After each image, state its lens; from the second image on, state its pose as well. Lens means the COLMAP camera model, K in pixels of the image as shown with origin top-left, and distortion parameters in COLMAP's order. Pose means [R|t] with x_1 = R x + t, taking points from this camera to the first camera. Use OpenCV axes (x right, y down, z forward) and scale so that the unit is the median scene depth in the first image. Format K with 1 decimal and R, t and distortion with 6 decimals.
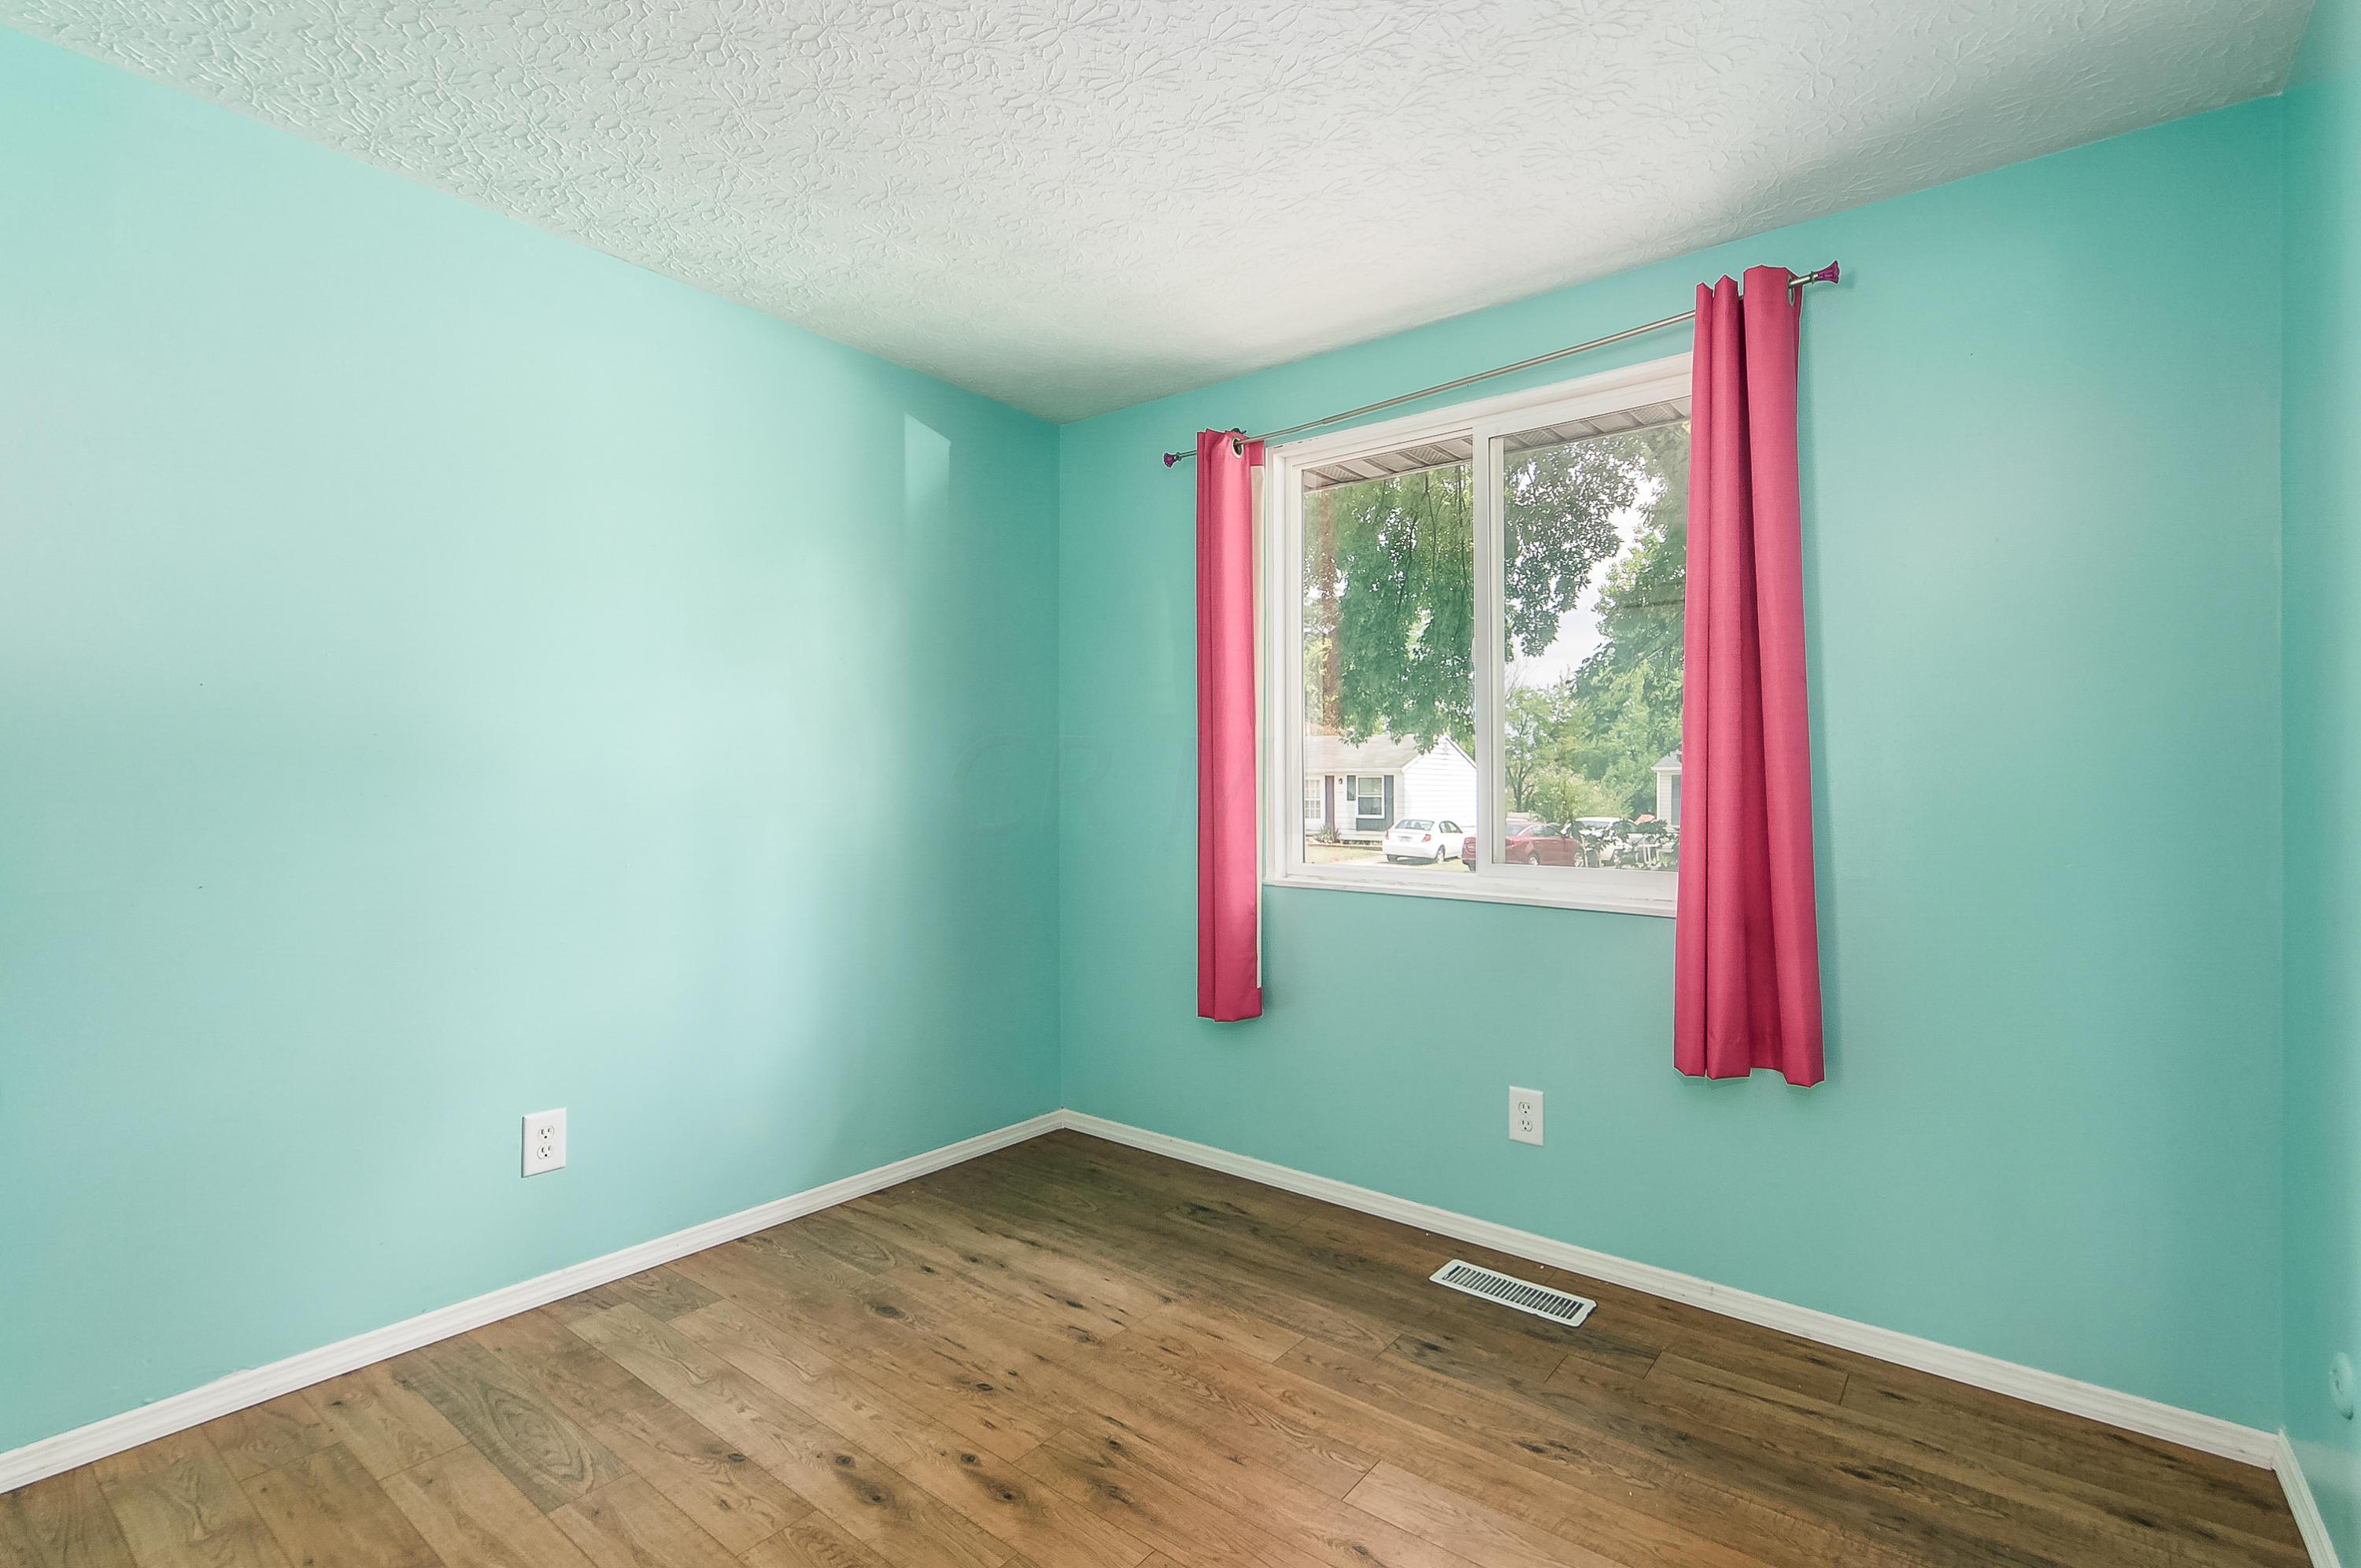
lens RADIAL K [[1081.4, 0, 1186.2], [0, 1081.4, 784.0], [0, 0, 1]] dist [0.001842, 0.000258]
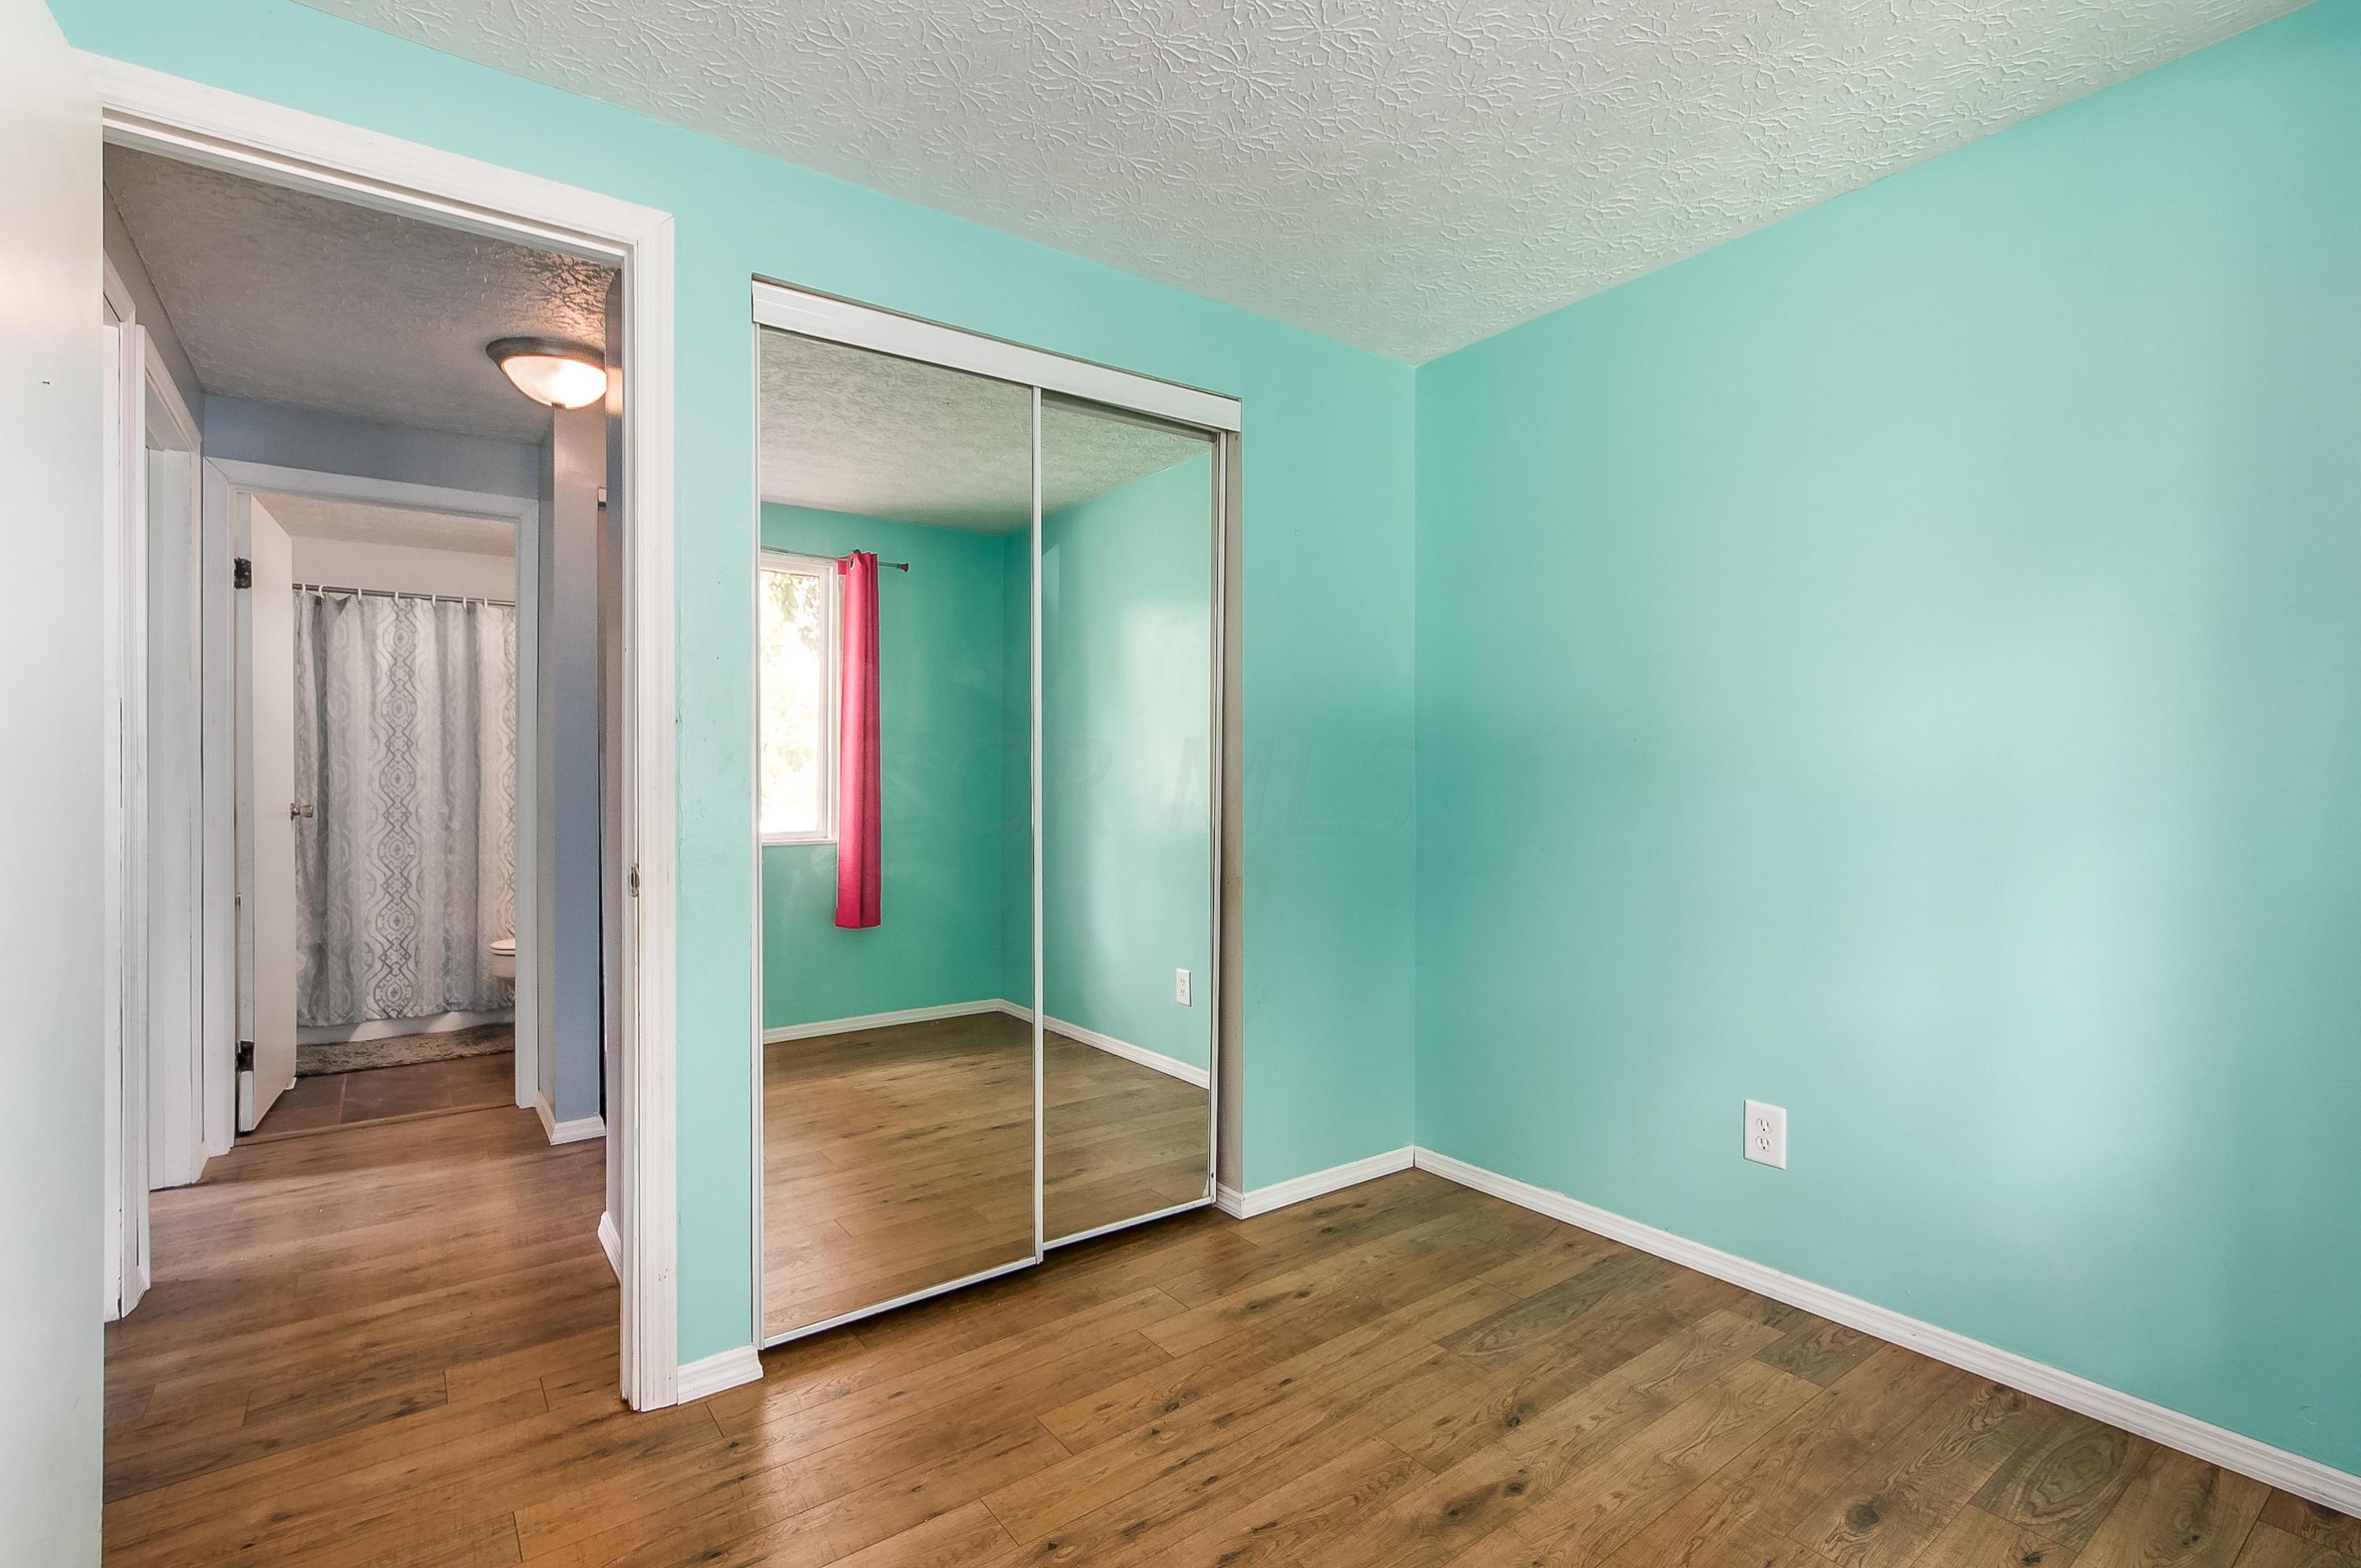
lens RADIAL K [[1081.4, 0, 1174.3], [0, 1081.4, 792.7], [0, 0, 1]] dist [0.001842, 0.000258]
pose [[-0.257965, 0.009345, -0.966109, 0.614457], [0.001092, 0.999955, 0.009381, 0.004630], [0.966154, 0.001365, -0.257964, 0.870181]]
